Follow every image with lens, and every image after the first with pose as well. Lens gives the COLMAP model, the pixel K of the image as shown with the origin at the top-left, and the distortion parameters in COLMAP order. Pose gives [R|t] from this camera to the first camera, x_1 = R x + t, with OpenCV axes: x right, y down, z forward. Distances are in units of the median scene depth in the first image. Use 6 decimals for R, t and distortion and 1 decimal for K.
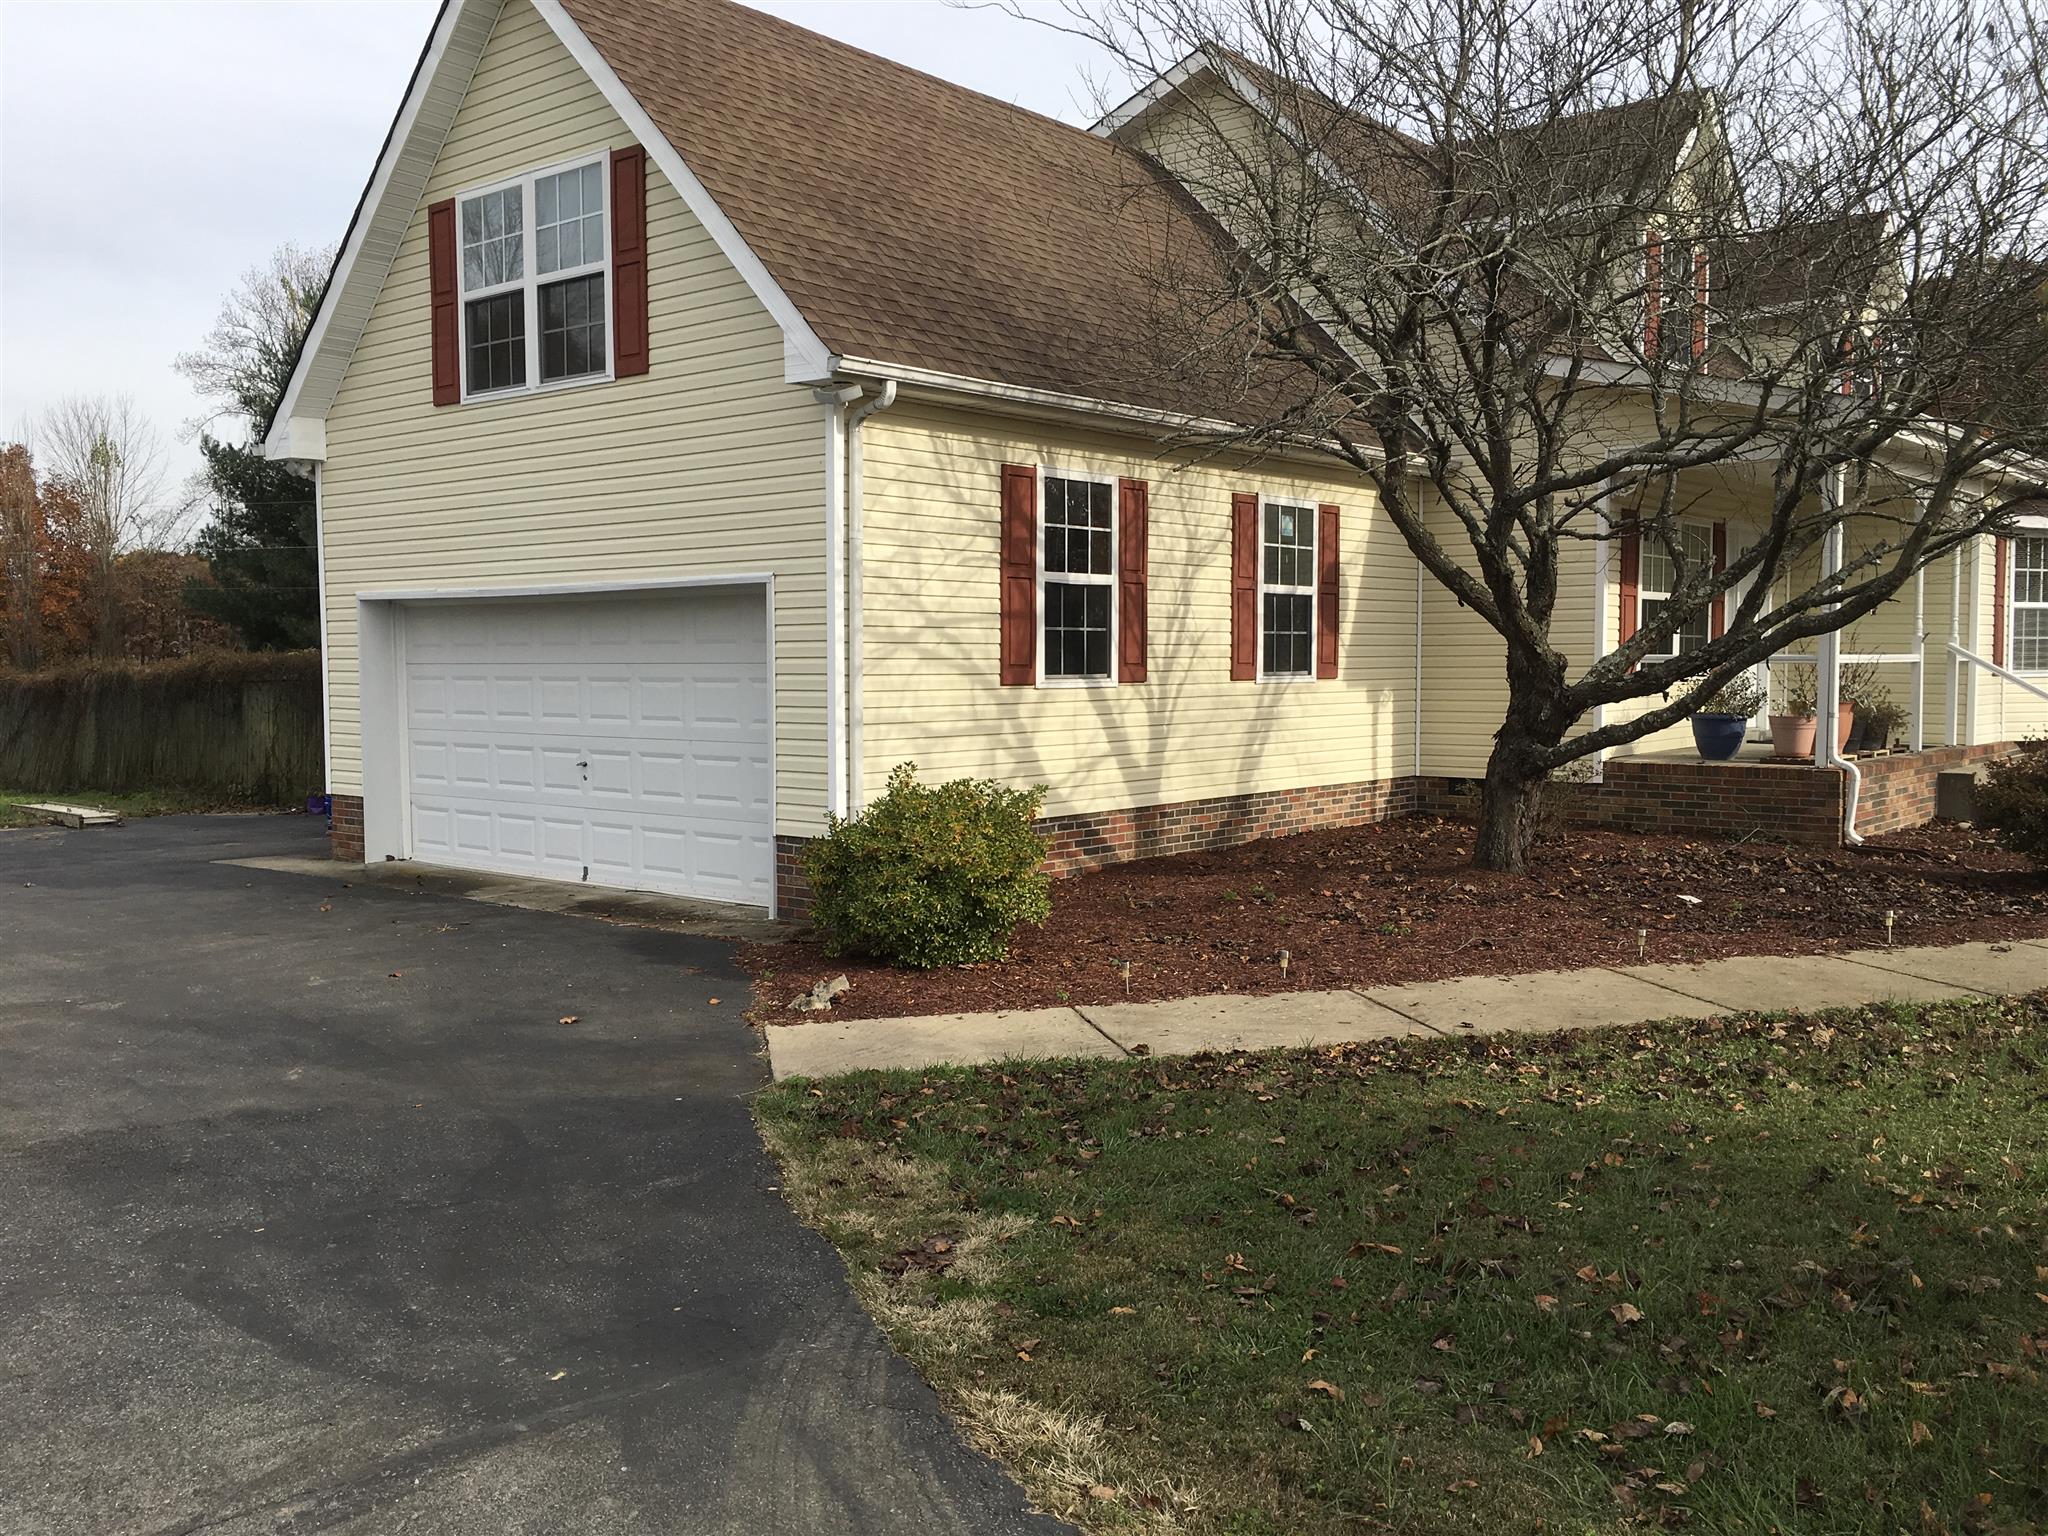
lens RADIAL K [[1752.0, 0, 1026.9], [0, 1752.0, 770.2], [0, 0, 1]] dist [0.031498, -0.061258]
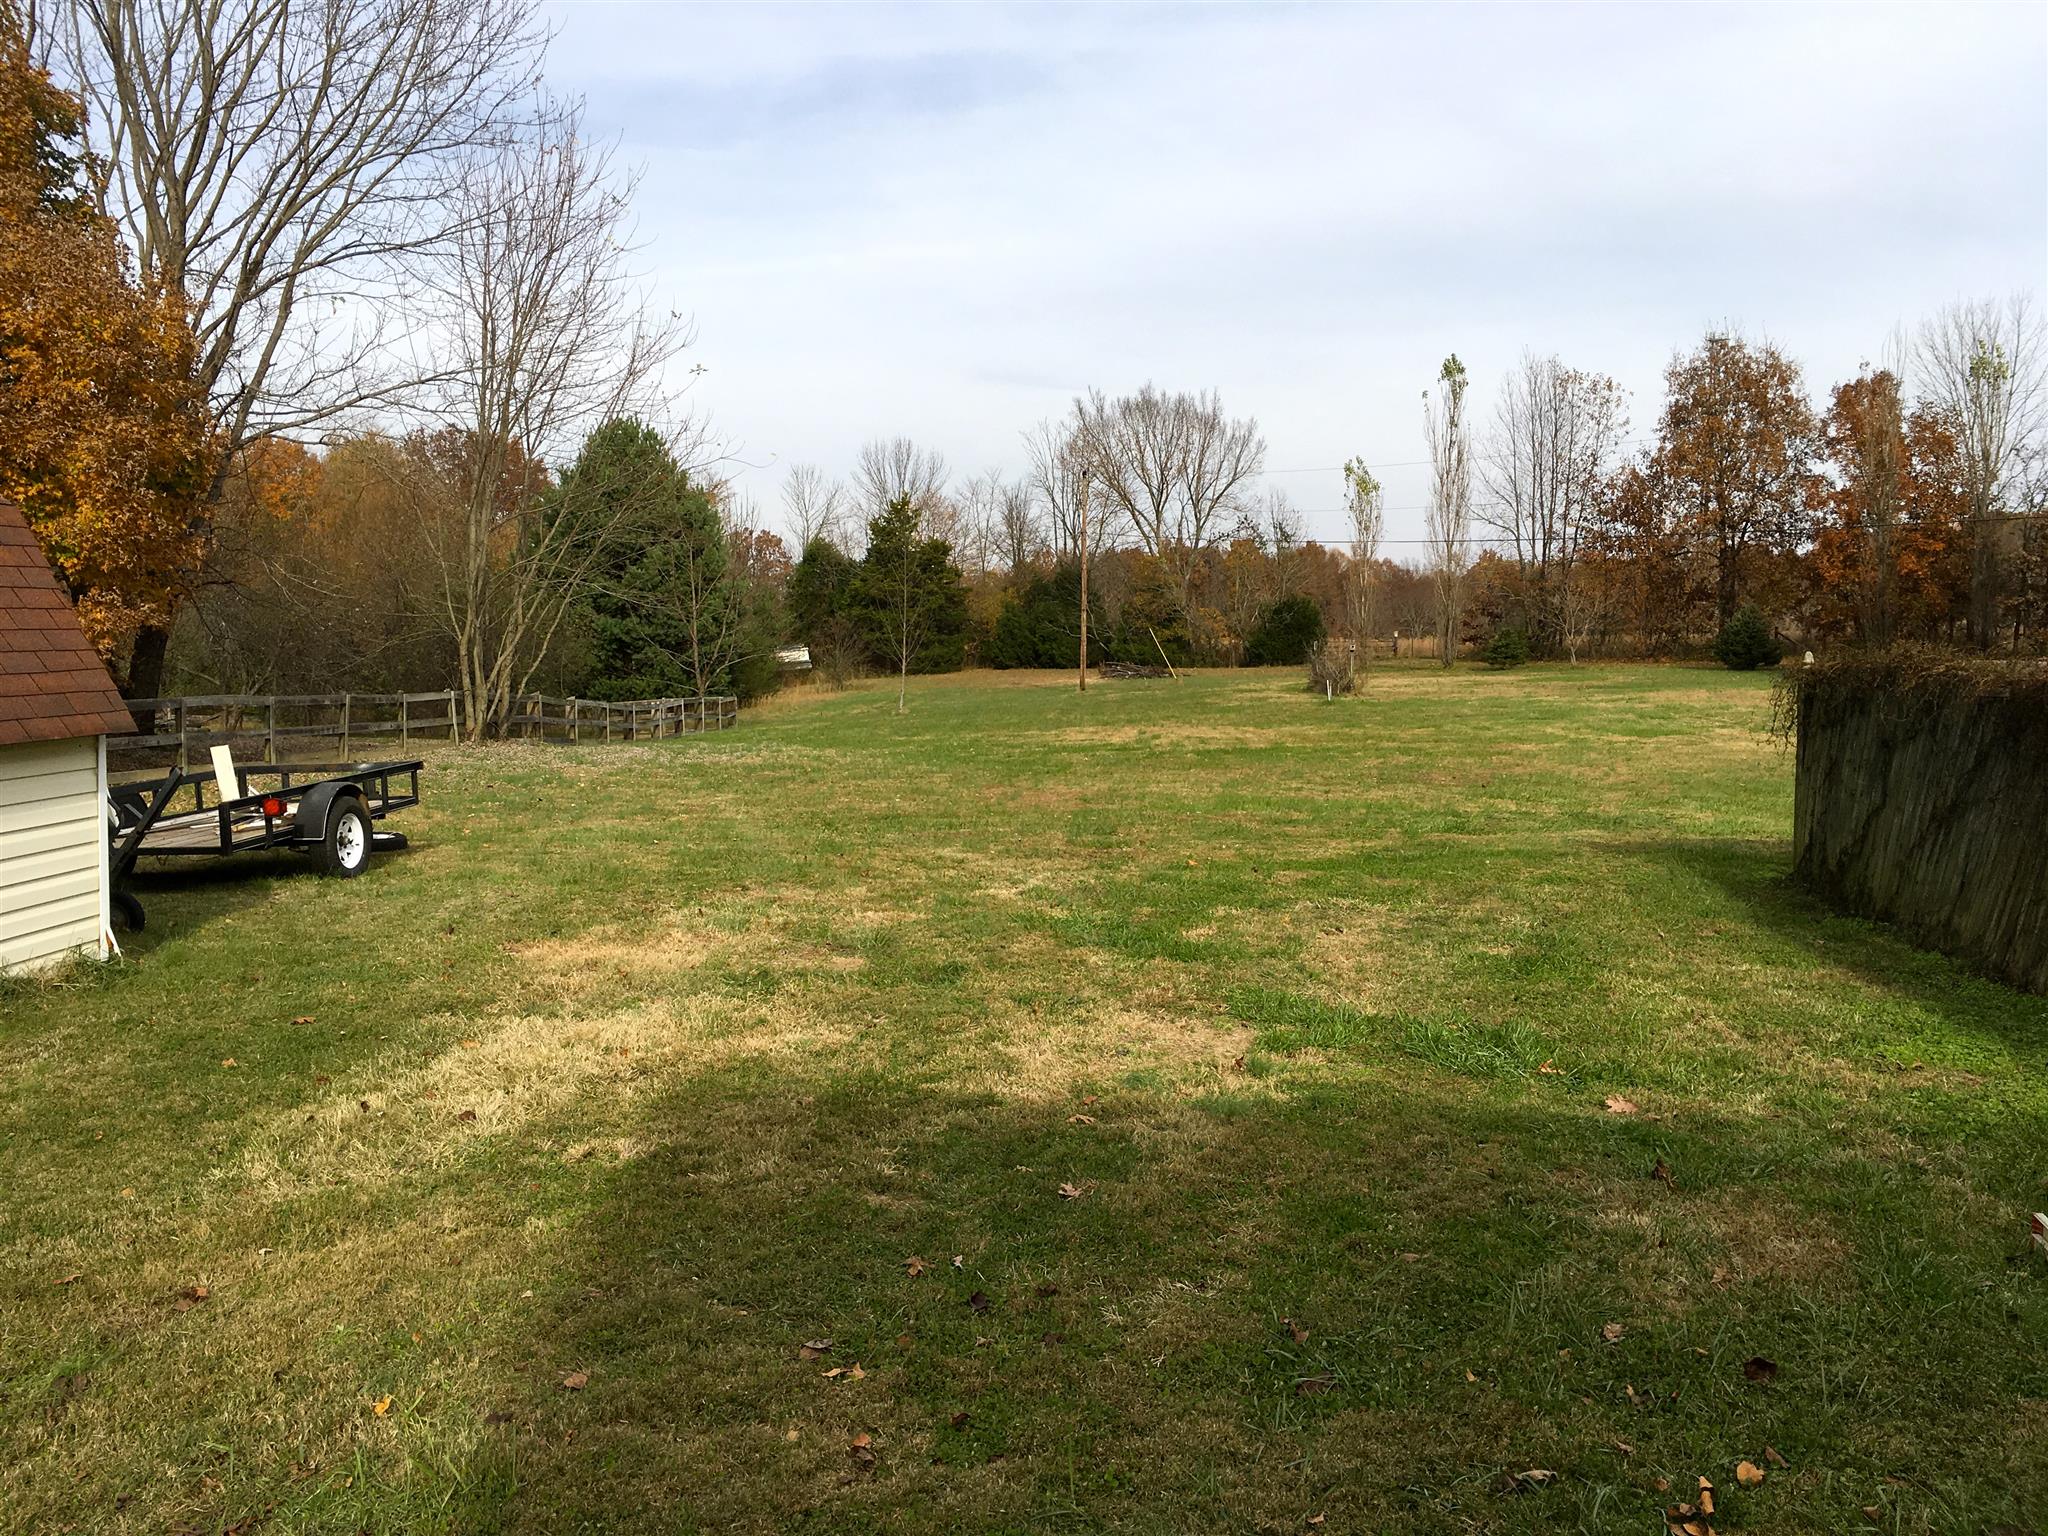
lens RADIAL K [[1752.0, 0, 1026.2], [0, 1752.0, 769.5], [0, 0, 1]] dist [0.031498, -0.061258]
pose [[0.577611, 0.066868, -0.813569, -0.114931], [-0.052653, 0.997616, 0.044613, -0.011566], [0.814613, 0.017068, 0.579754, 0.183601]]
